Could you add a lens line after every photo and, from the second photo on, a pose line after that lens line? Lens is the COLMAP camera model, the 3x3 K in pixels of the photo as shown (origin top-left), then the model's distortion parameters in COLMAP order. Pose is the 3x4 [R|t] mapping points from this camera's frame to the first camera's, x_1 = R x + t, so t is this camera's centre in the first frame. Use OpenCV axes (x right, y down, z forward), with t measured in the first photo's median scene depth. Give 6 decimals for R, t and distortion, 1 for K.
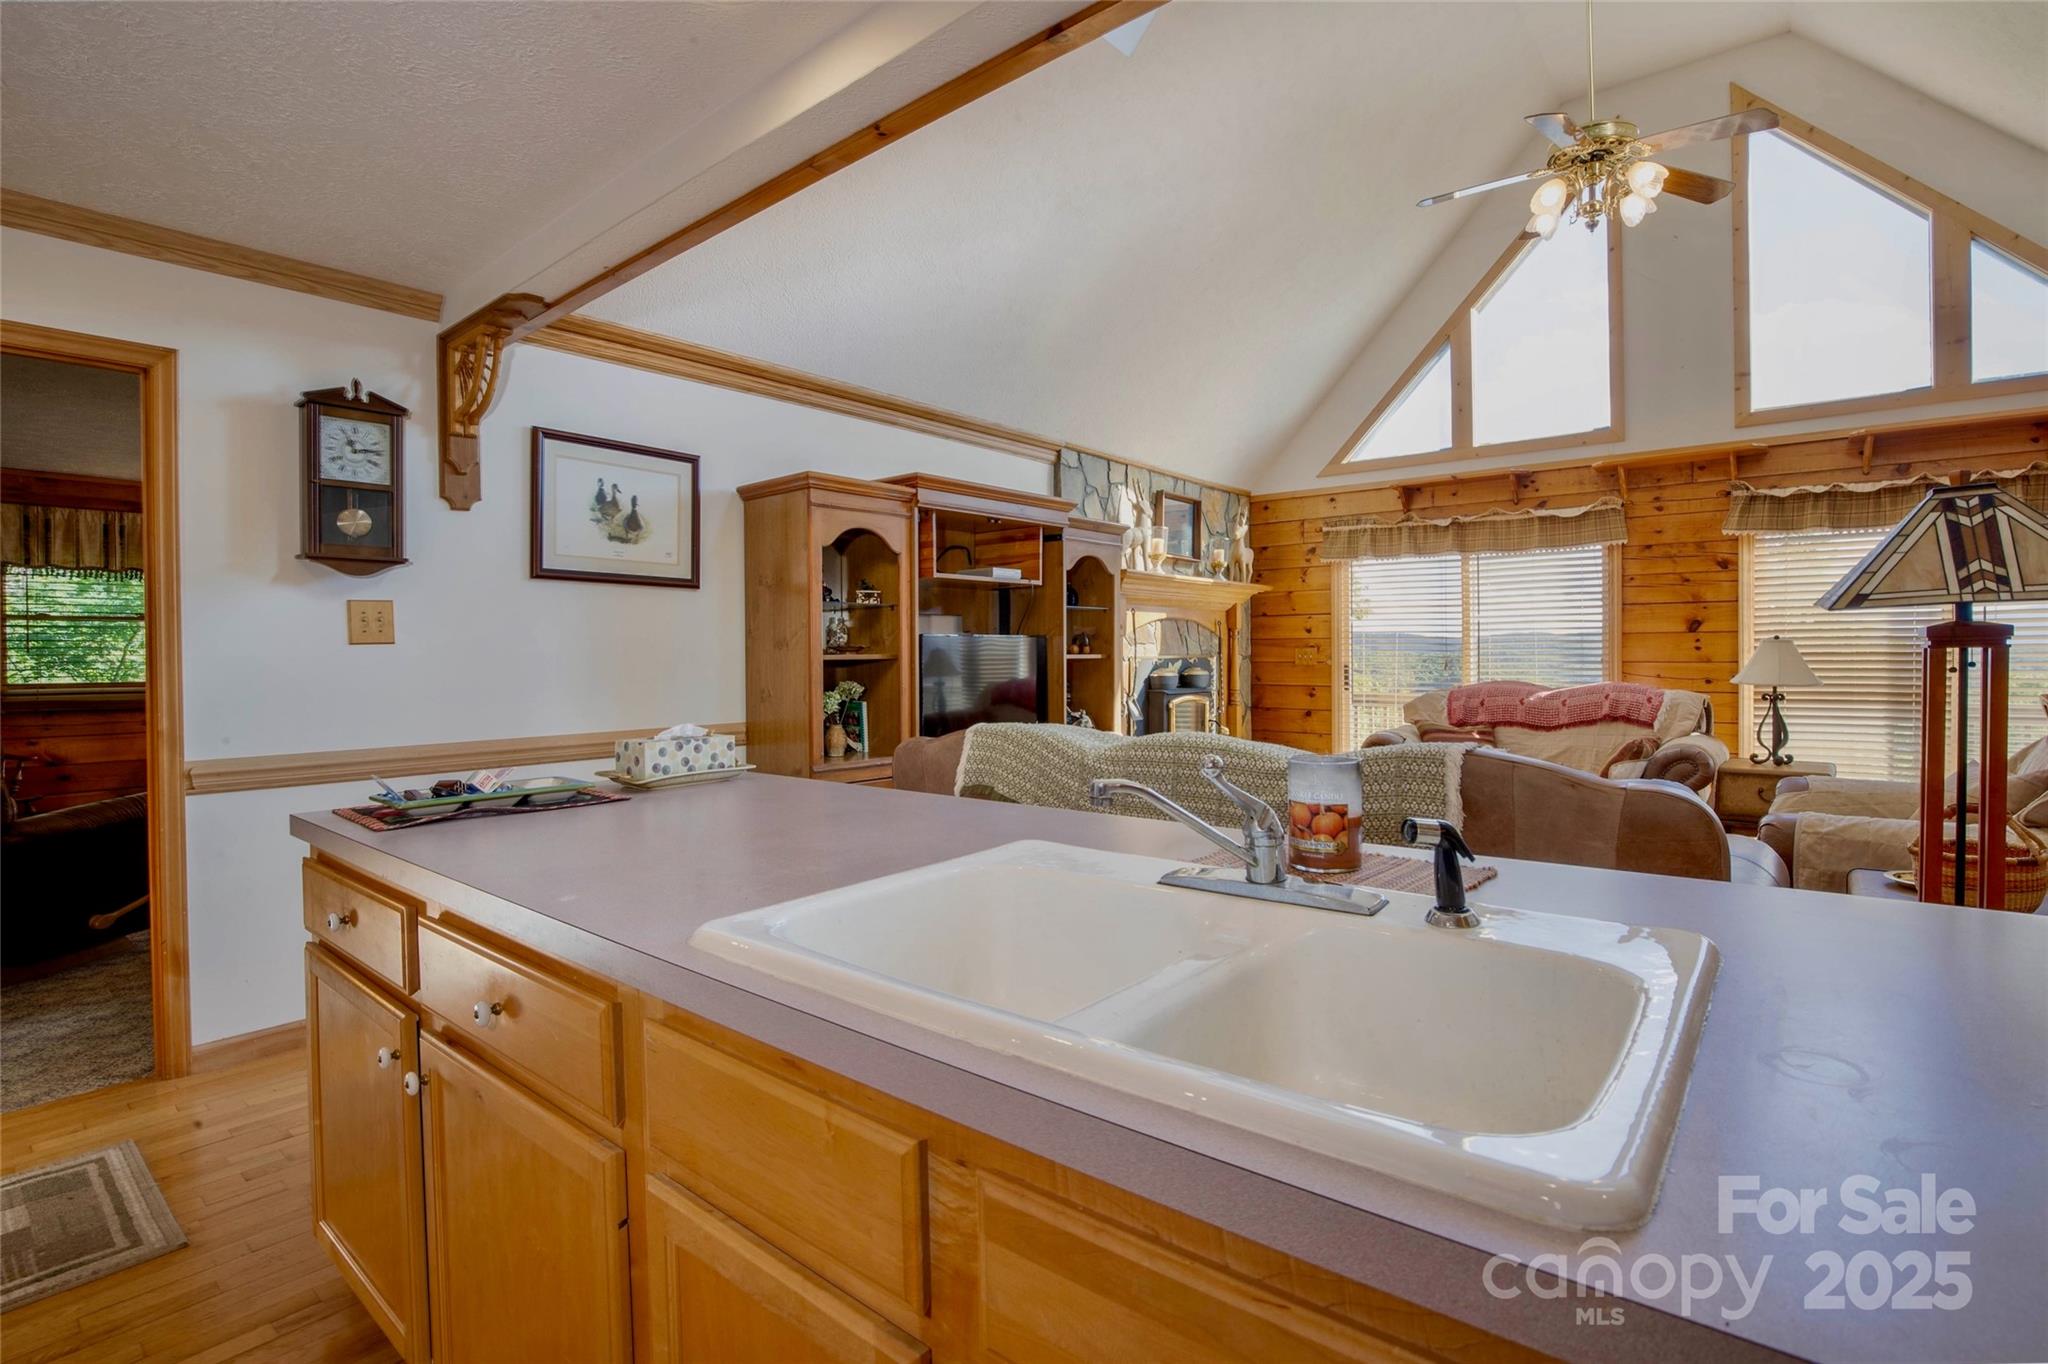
lens RADIAL K [[966.6, 0, 1023.7], [0, 966.6, 664.6], [0, 0, 1]] dist [-0.033289, 0.006261]
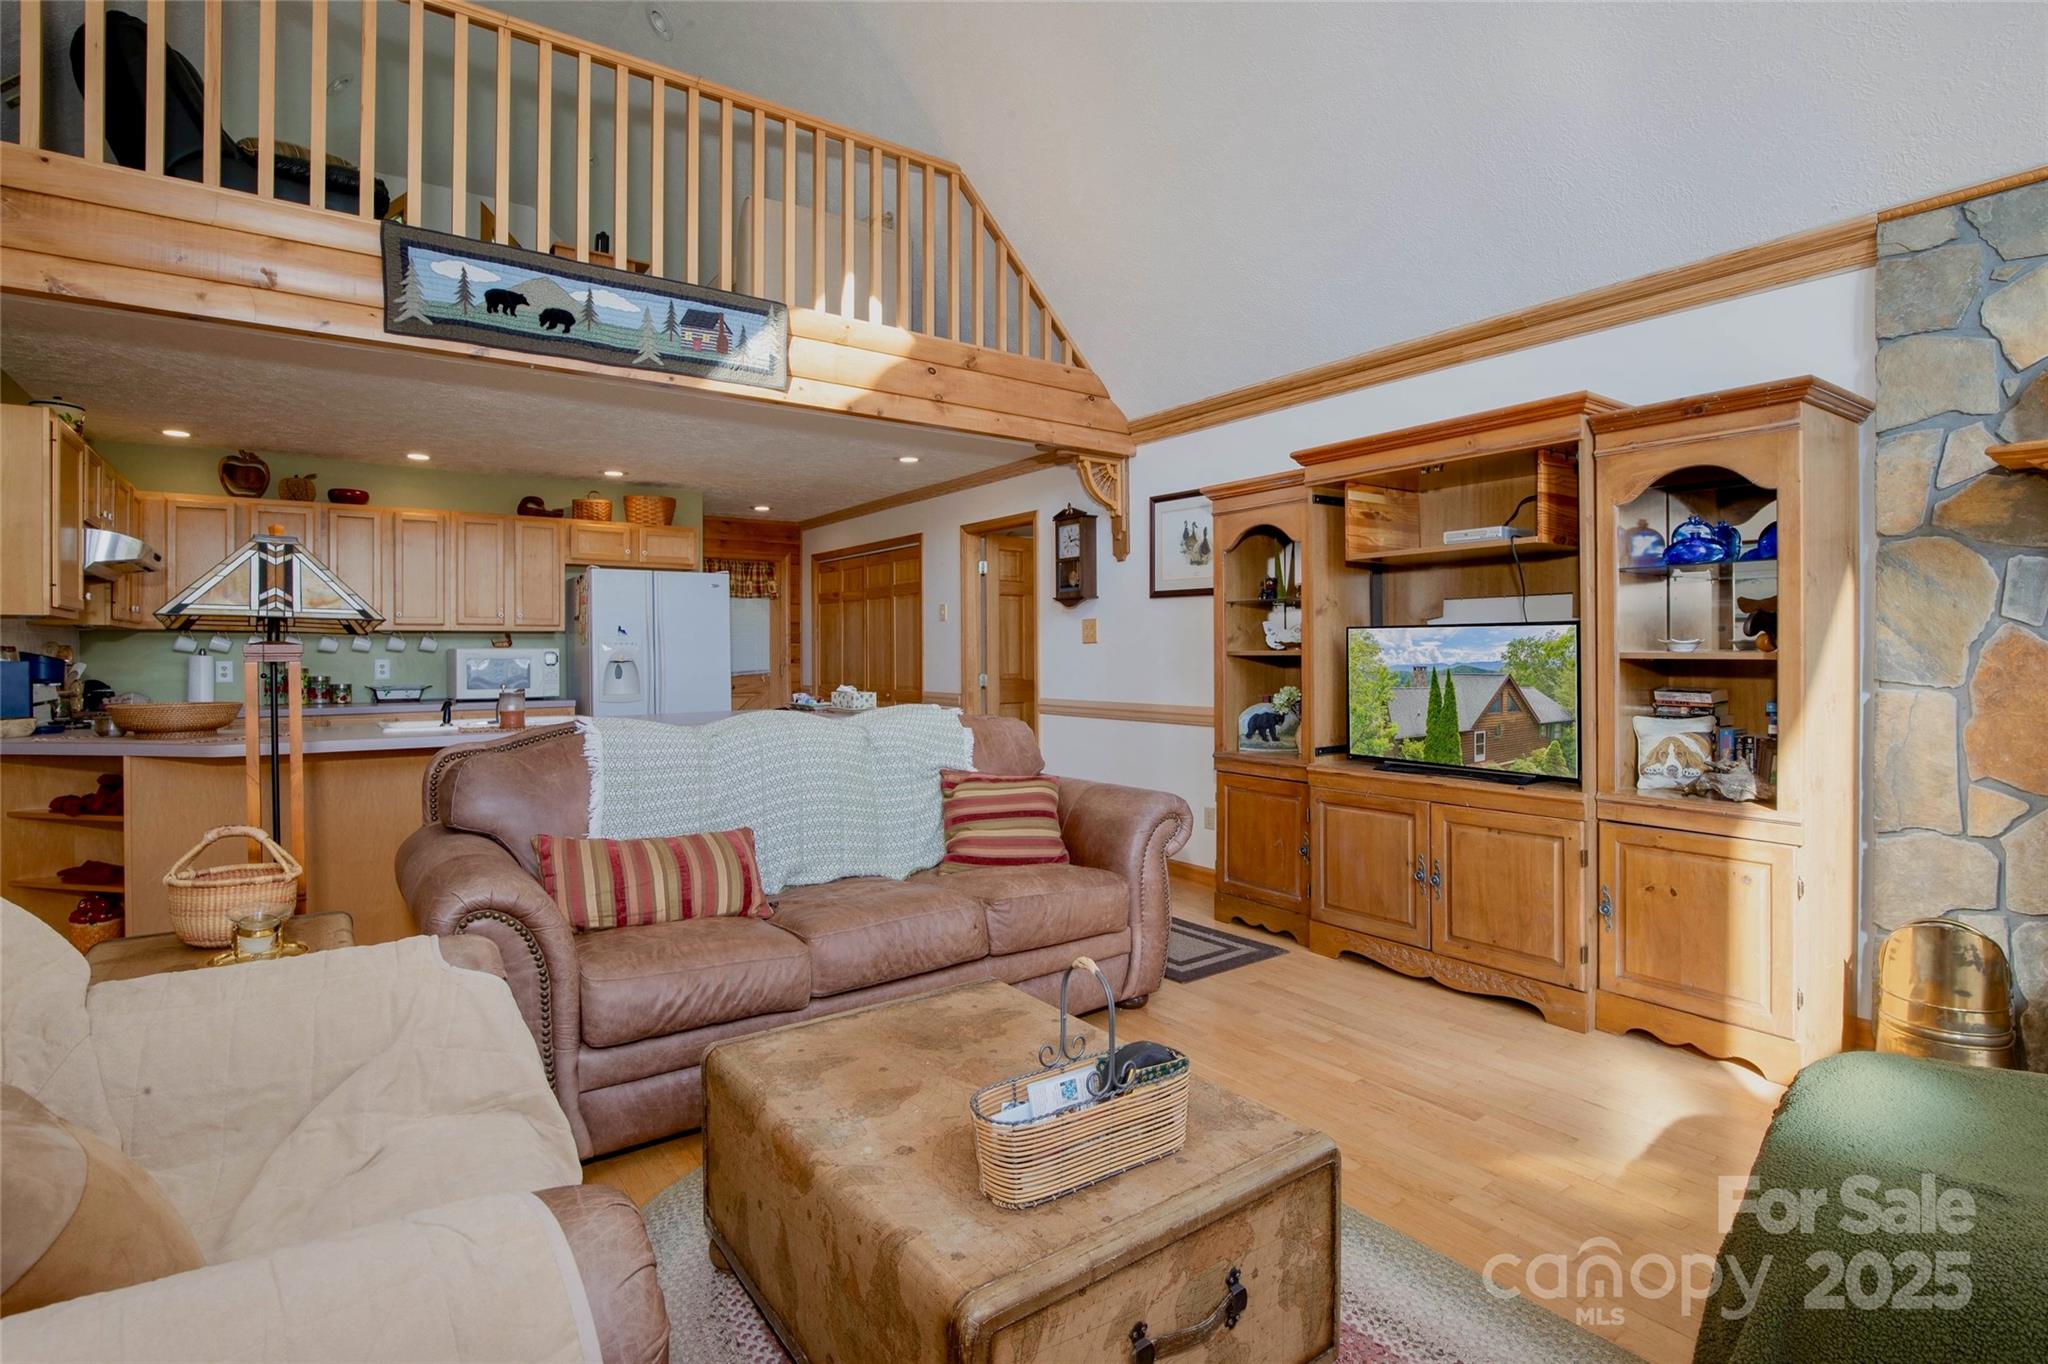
lens RADIAL K [[966.6, 0, 1003.2], [0, 966.6, 655.3], [0, 0, 1]] dist [-0.033289, 0.006261]
pose [[-0.248452, 0.014302, -0.968539, 0.634279], [-0.003736, 0.999869, 0.015723, -0.014826], [0.968637, 0.007525, -0.248366, 0.720010]]
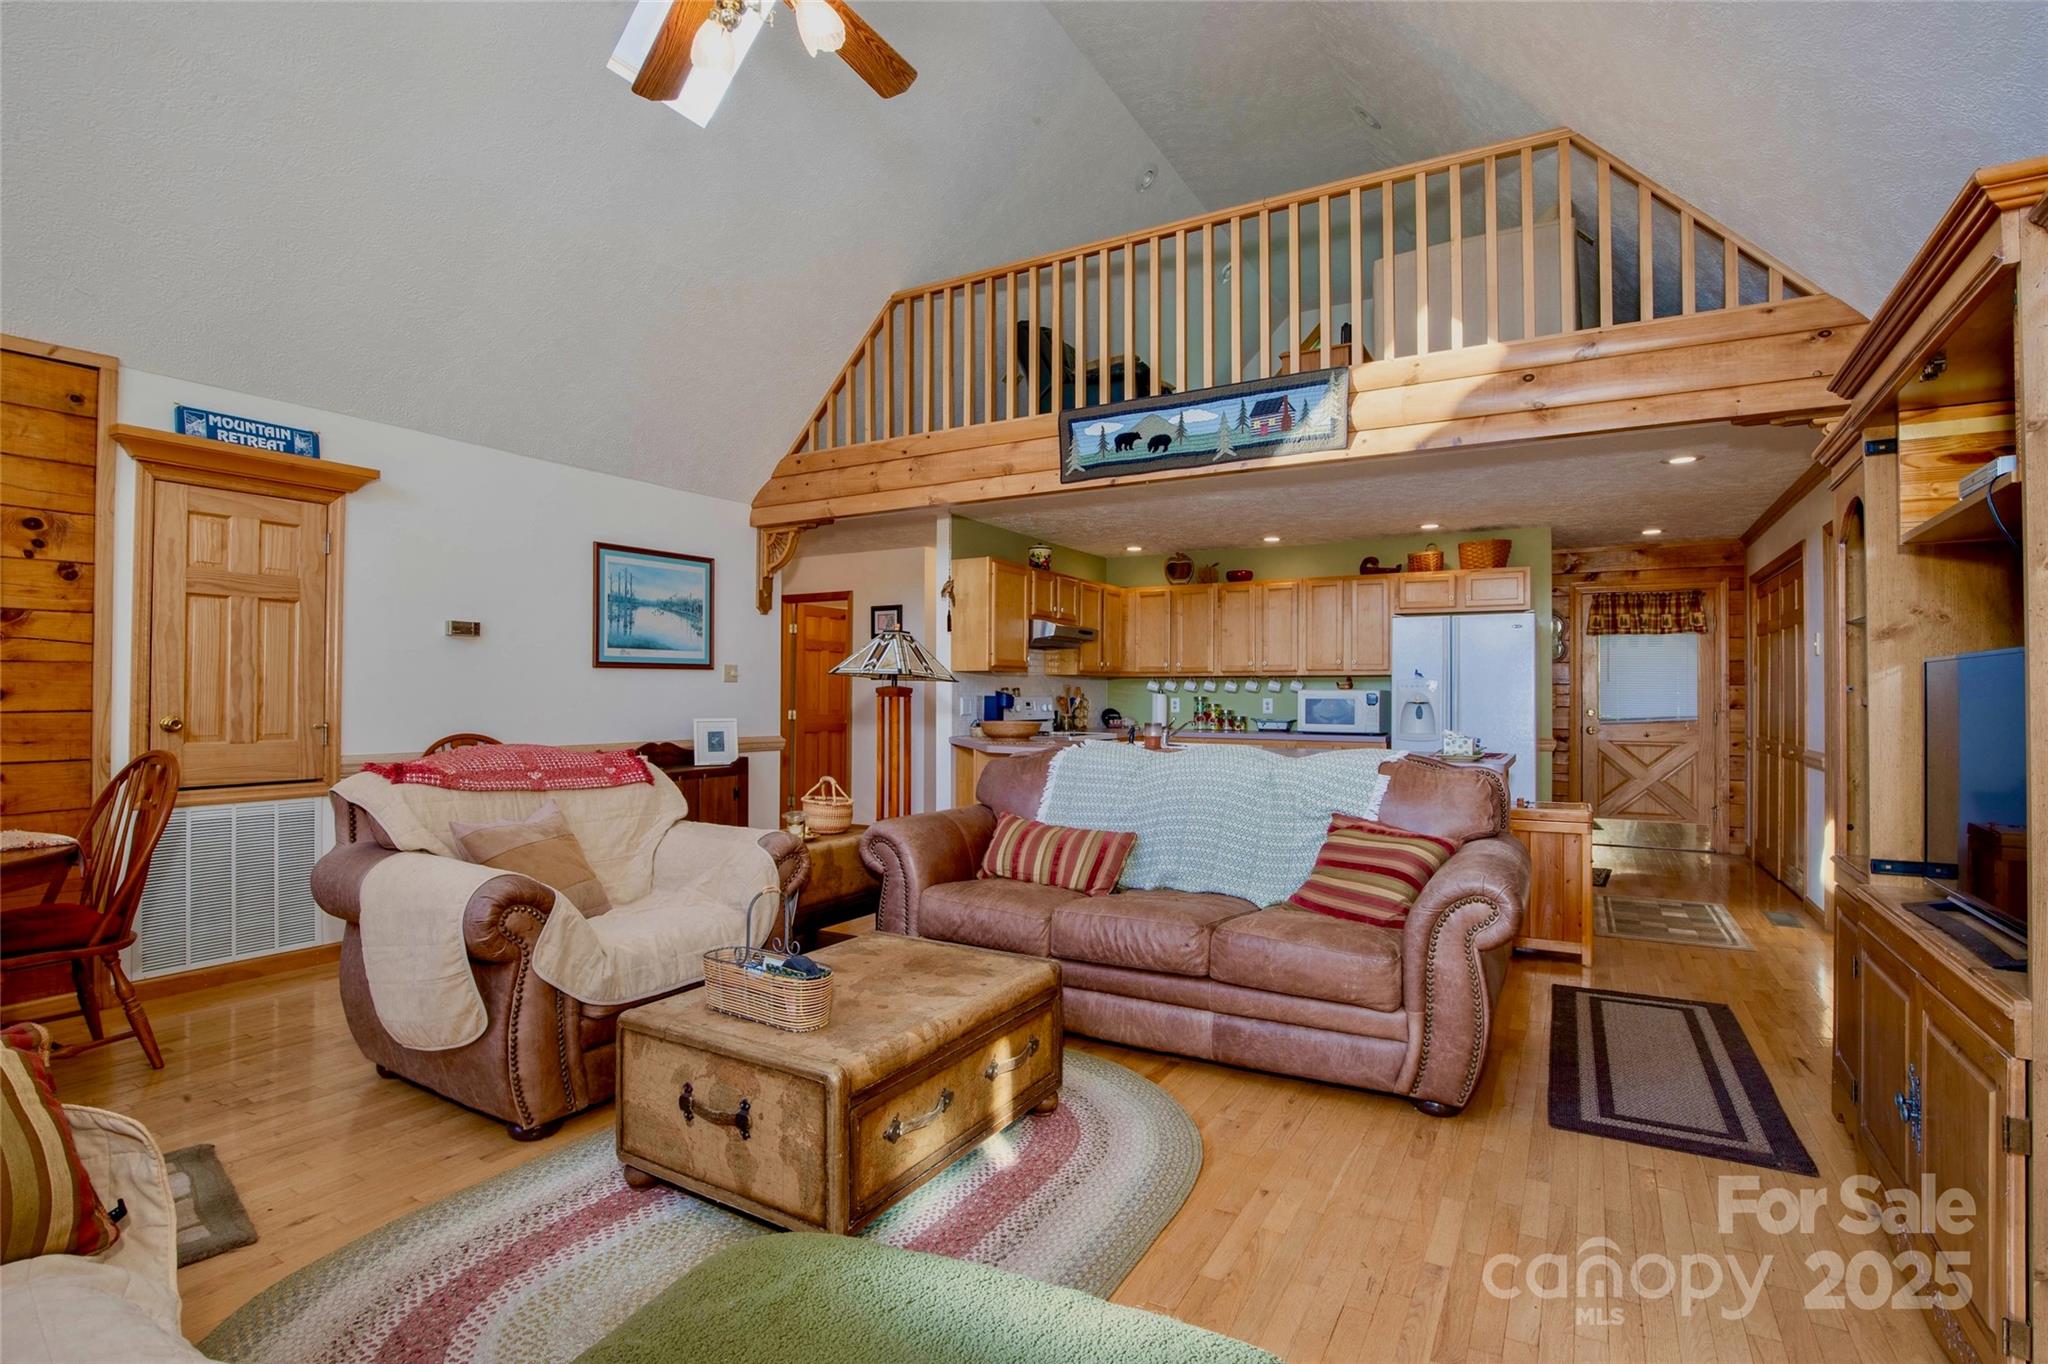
lens RADIAL K [[966.6, 0, 1036.0], [0, 966.6, 686.1], [0, 0, 1]] dist [-0.033289, 0.006261]
pose [[-0.983912, 0.004147, -0.178606, 0.343724], [0.003289, 0.999982, 0.005096, -0.016880], [0.178624, 0.004427, -0.983907, 1.100256]]
